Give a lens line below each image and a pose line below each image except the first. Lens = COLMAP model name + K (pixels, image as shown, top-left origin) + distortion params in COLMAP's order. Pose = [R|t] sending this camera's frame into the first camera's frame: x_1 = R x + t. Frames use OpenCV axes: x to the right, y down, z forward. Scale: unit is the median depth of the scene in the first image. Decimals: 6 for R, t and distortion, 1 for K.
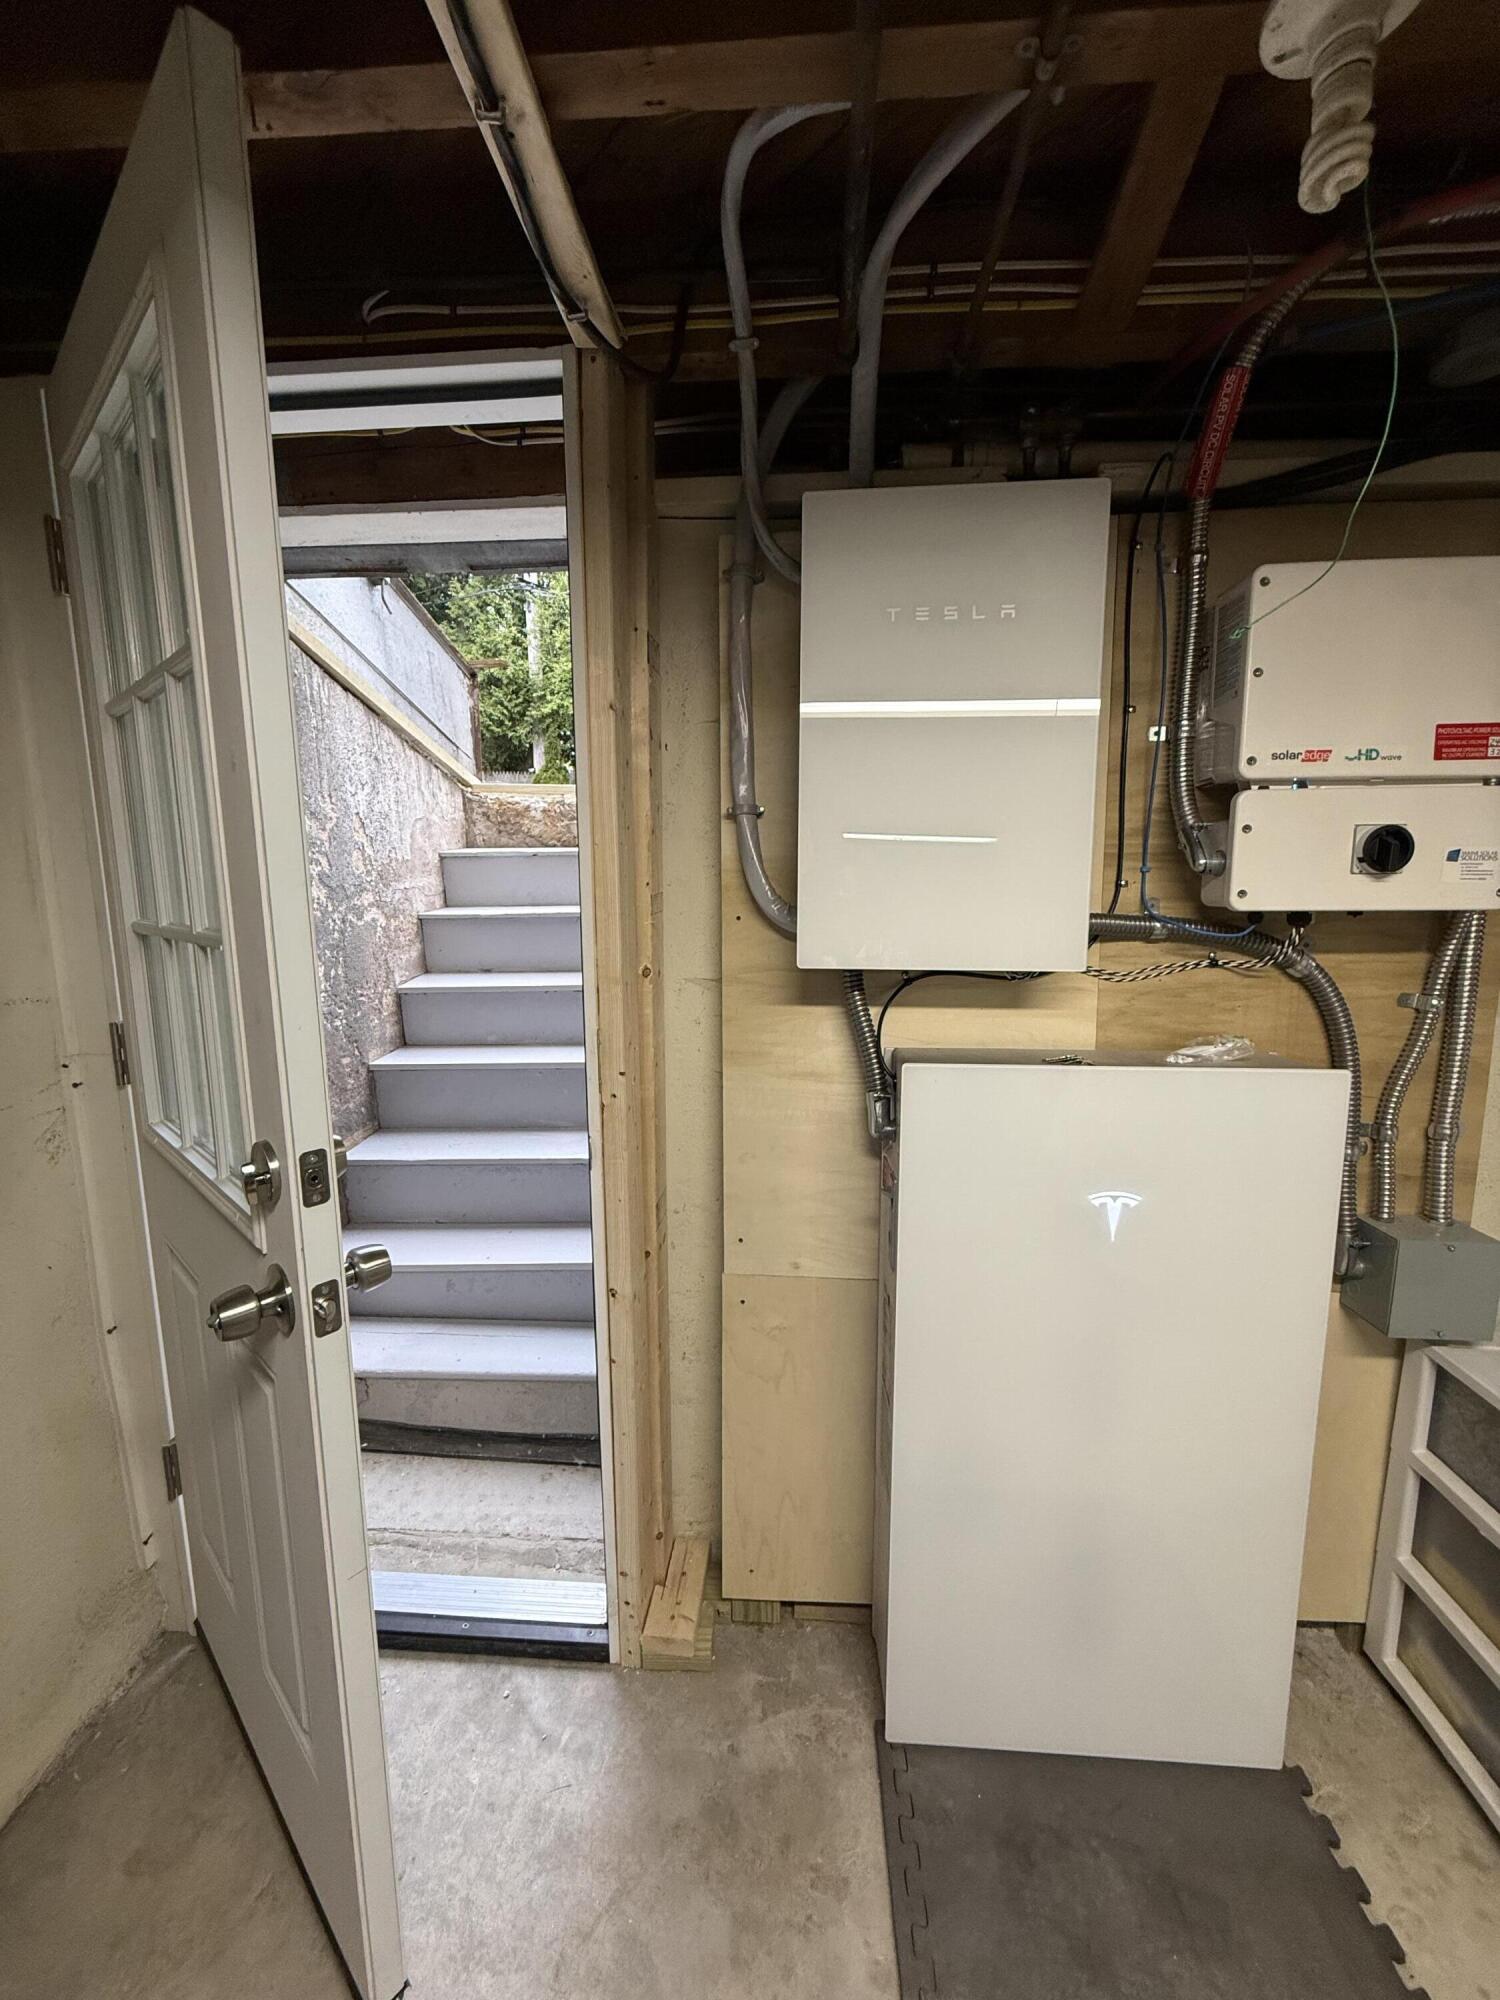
lens RADIAL K [[799.0, 0, 756.1], [0, 799.0, 997.7], [0, 0, 1]] dist [0.002509, 0.000361]
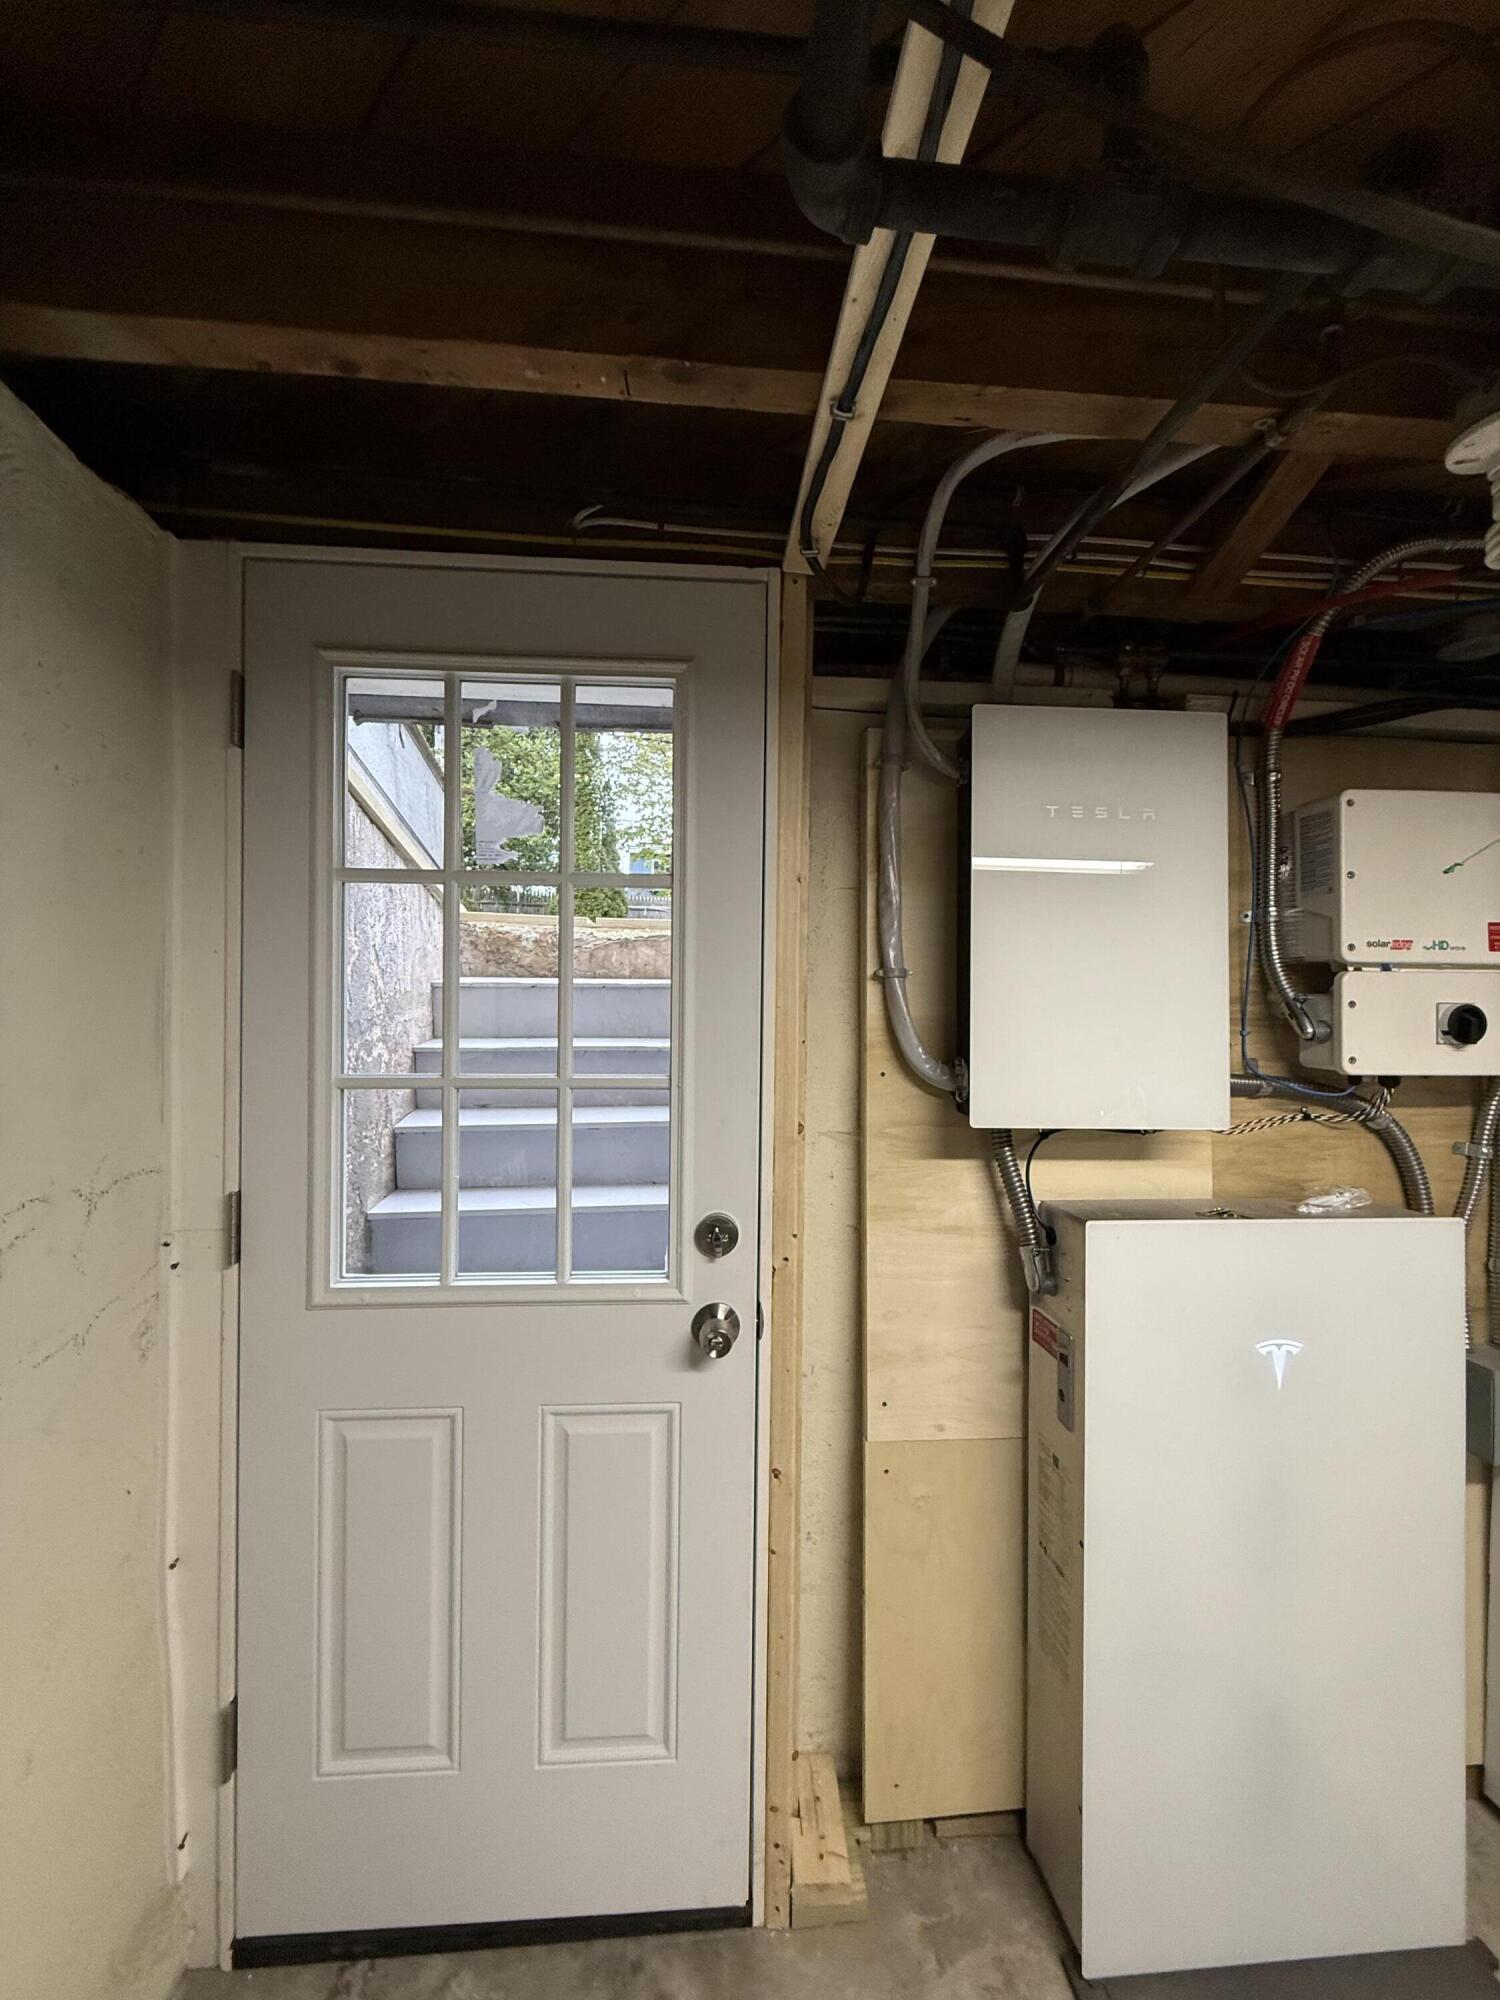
lens RADIAL K [[799.0, 0, 753.0], [0, 799.0, 997.8], [0, 0, 1]] dist [0.002509, 0.000361]
pose [[0.988614, 0.014297, 0.149793, -0.363361], [0.007056, 0.989977, -0.141055, -0.055847], [-0.150309, 0.140506, 0.978604, -0.001467]]
